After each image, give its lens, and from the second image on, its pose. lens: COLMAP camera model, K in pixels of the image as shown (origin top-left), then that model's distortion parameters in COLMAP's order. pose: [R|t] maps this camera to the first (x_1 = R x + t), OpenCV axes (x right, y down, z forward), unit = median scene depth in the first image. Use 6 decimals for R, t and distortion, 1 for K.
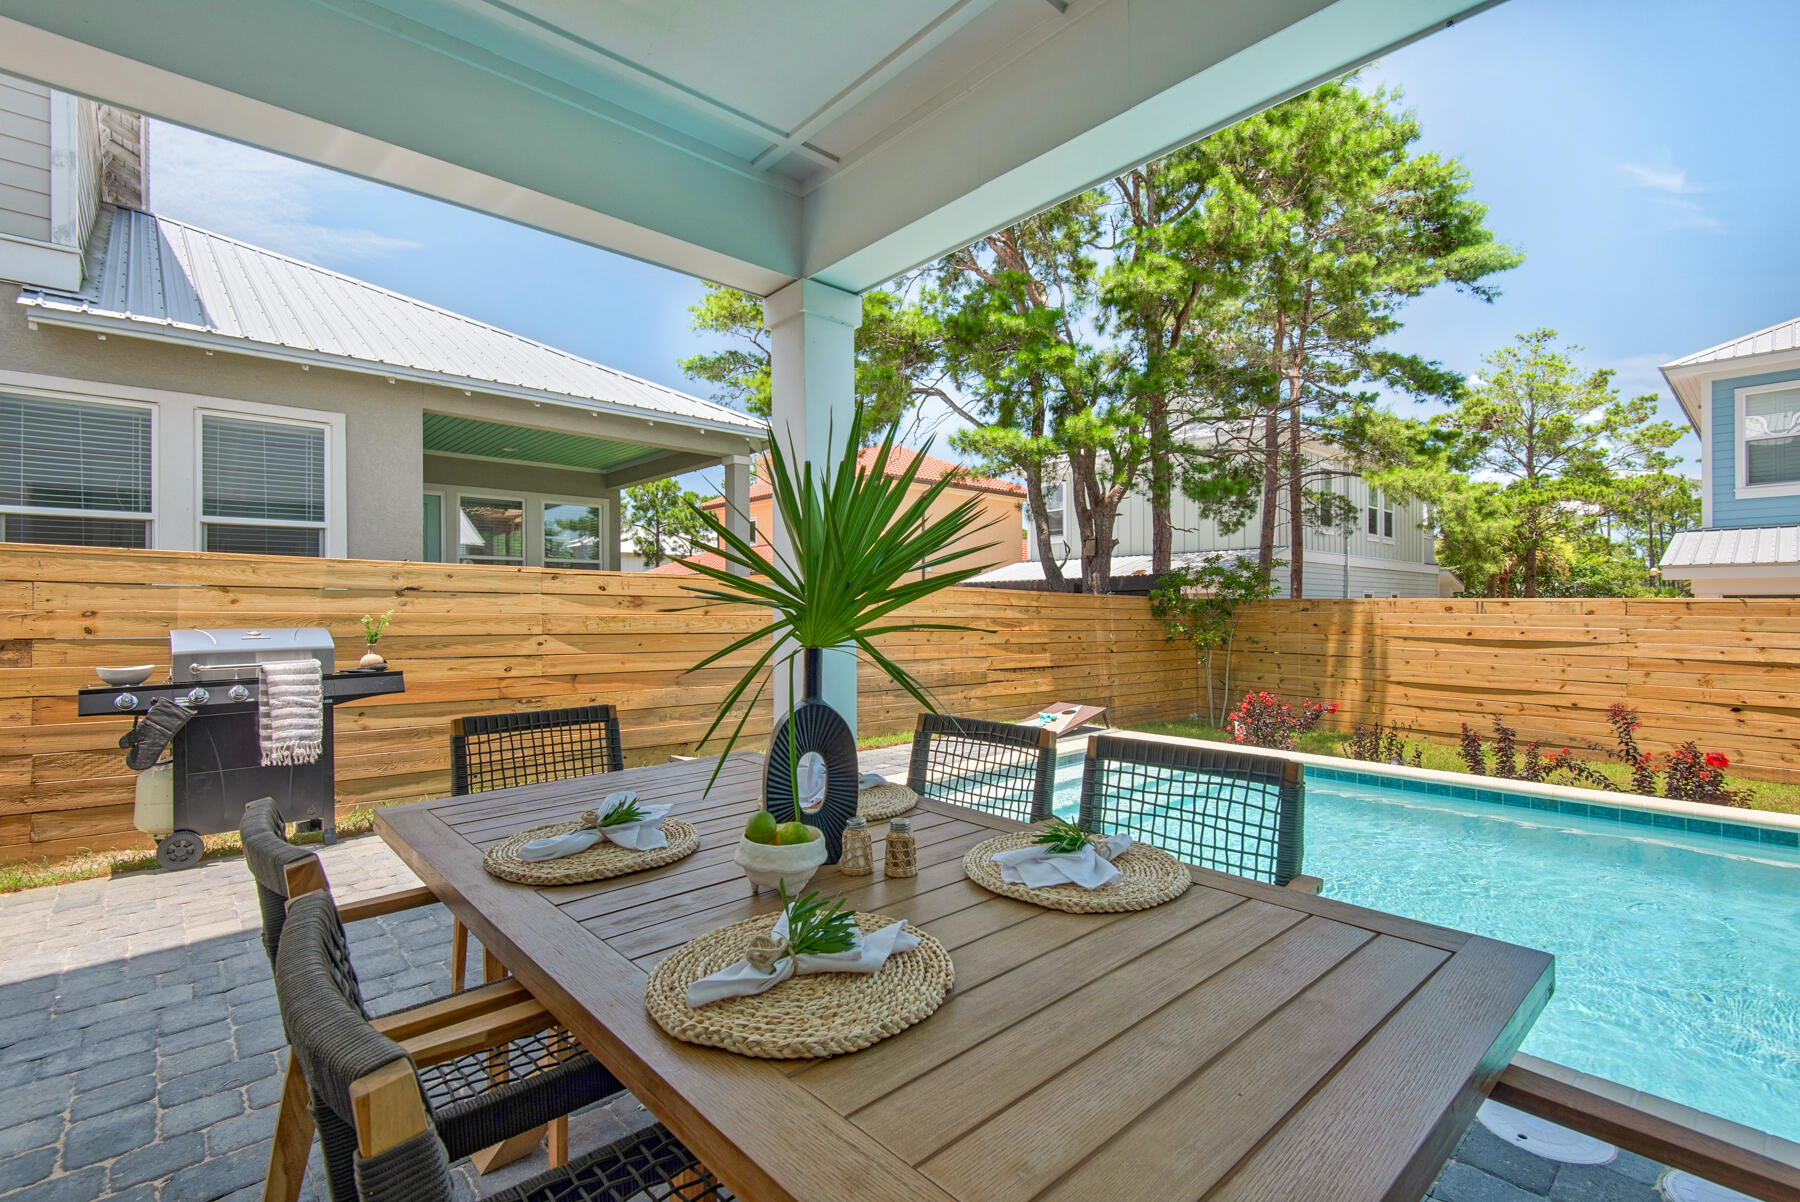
lens RADIAL K [[814.1, 0, 900.0], [0, 814.1, 601.0], [0, 0, 1]] dist [-0.000462, -0.000279]
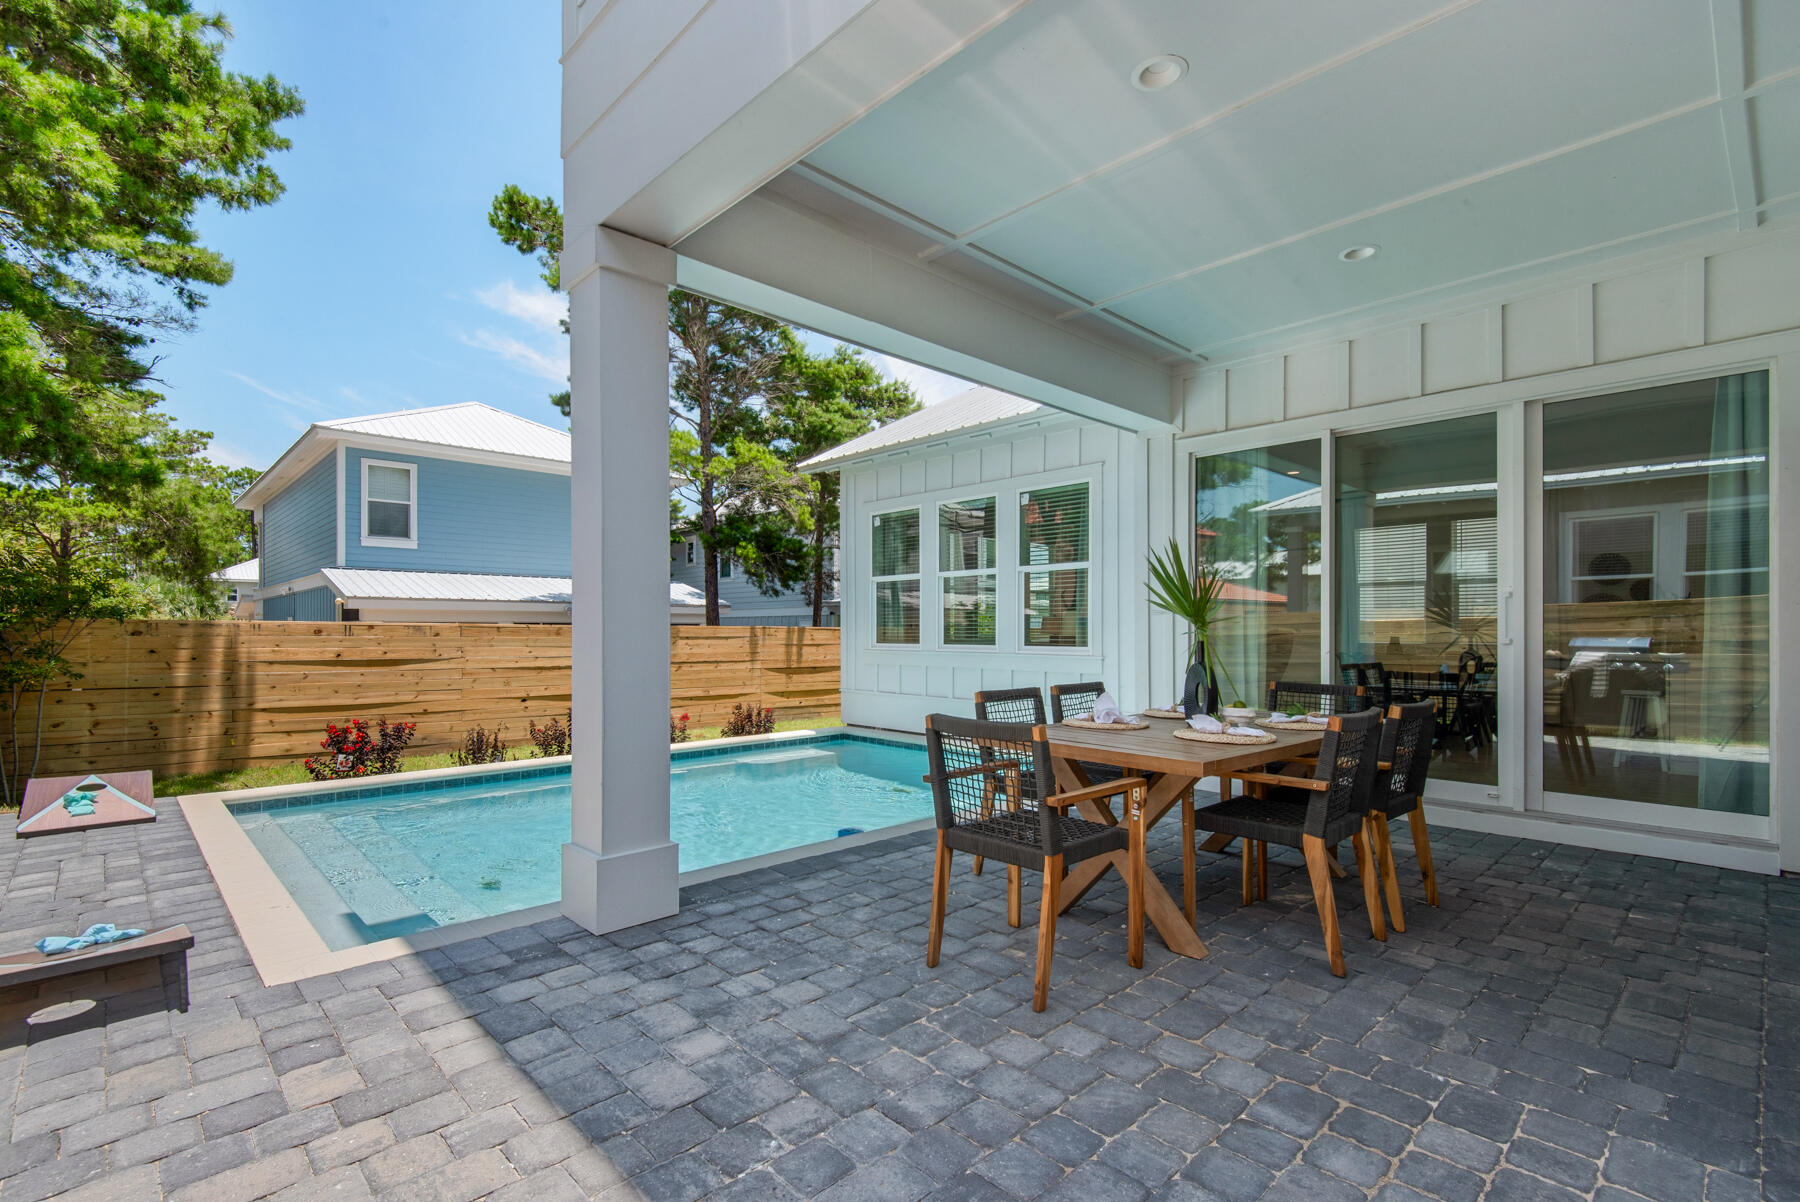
lens RADIAL K [[822.8, 0, 900.4], [0, 822.8, 629.2], [0, 0, 1]] dist [0.002793, 0.000270]
pose [[-0.035417, 0.002740, 0.999369, -0.380859], [-0.009246, 0.999953, -0.003069, 0.002352], [-0.999330, -0.009348, -0.035390, 0.290462]]
